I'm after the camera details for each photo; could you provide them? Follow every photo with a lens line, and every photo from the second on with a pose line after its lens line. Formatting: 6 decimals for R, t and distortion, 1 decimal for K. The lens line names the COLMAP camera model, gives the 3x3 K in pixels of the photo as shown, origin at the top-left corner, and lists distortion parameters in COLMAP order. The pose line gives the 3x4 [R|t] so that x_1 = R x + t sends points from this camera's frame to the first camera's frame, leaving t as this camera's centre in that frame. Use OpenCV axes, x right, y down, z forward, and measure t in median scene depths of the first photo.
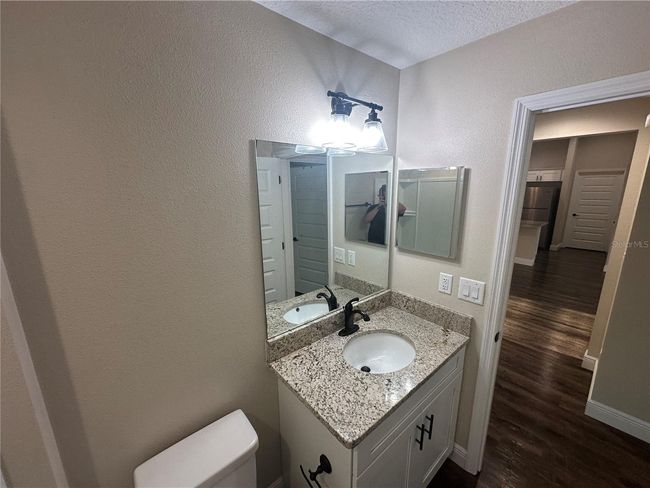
lens RADIAL K [[259.3, 0, 325.6], [0, 259.3, 243.1], [0, 0, 1]] dist [-0.003138, 0.000585]
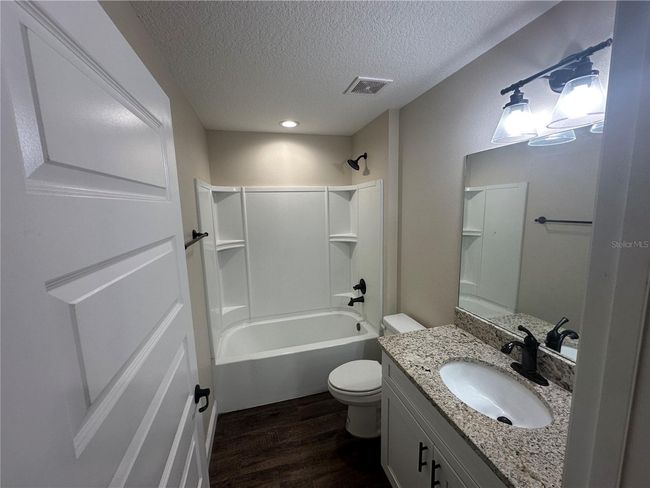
lens RADIAL K [[259.3, 0, 325.6], [0, 259.3, 243.1], [0, 0, 1]] dist [-0.003138, 0.000585]
pose [[-0.415878, 0.147576, -0.897367, 1.104986], [-0.166523, 0.957705, 0.234672, -0.117699], [0.894045, 0.247027, -0.373714, 0.773371]]
